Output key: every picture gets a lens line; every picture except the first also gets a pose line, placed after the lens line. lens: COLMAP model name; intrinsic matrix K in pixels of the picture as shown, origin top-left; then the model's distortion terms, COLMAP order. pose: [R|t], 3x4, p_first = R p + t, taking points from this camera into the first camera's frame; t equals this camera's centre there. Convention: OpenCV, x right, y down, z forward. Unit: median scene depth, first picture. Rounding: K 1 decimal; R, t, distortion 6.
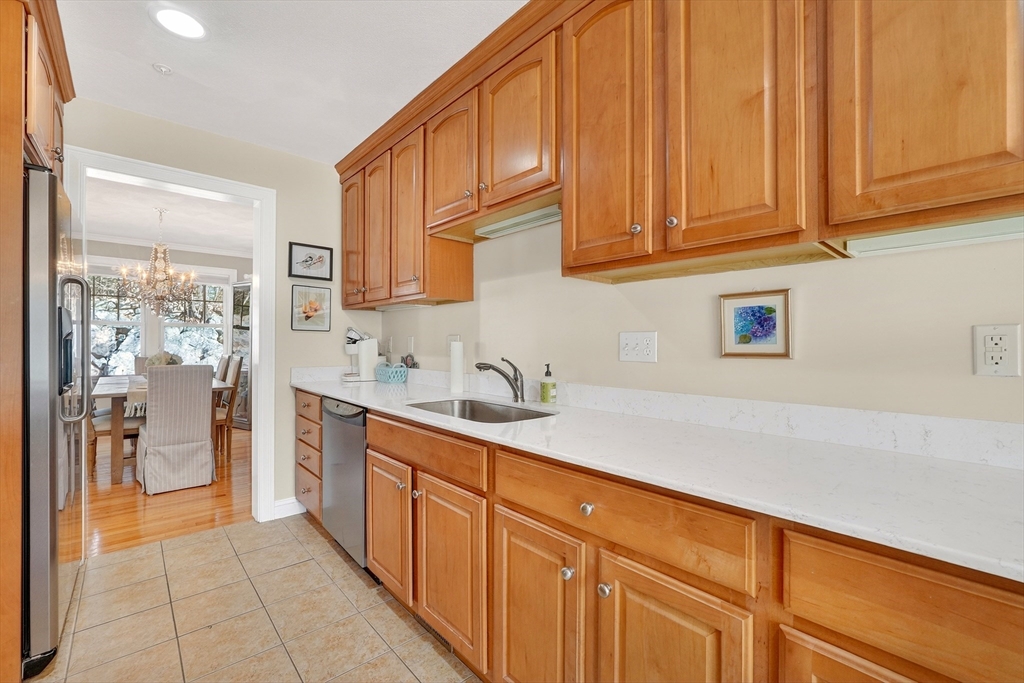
lens RADIAL K [[447.7, 0, 514.4], [0, 447.7, 345.1], [0, 0, 1]] dist [-0.007959, 0.001142]
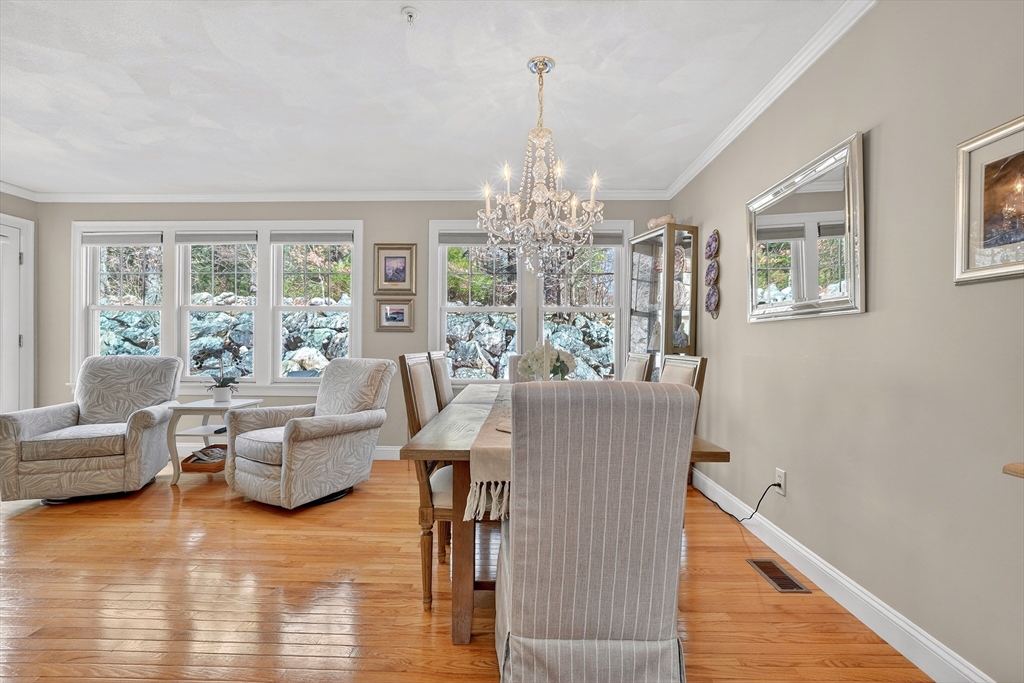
lens RADIAL K [[447.7, 0, 514.4], [0, 447.7, 345.1], [0, 0, 1]] dist [-0.007959, 0.001142]
pose [[0.751312, -0.002226, -0.659943, -0.161581], [-0.001596, 0.999985, -0.005189, 0.005923], [0.659945, 0.004952, 0.751298, 0.201101]]
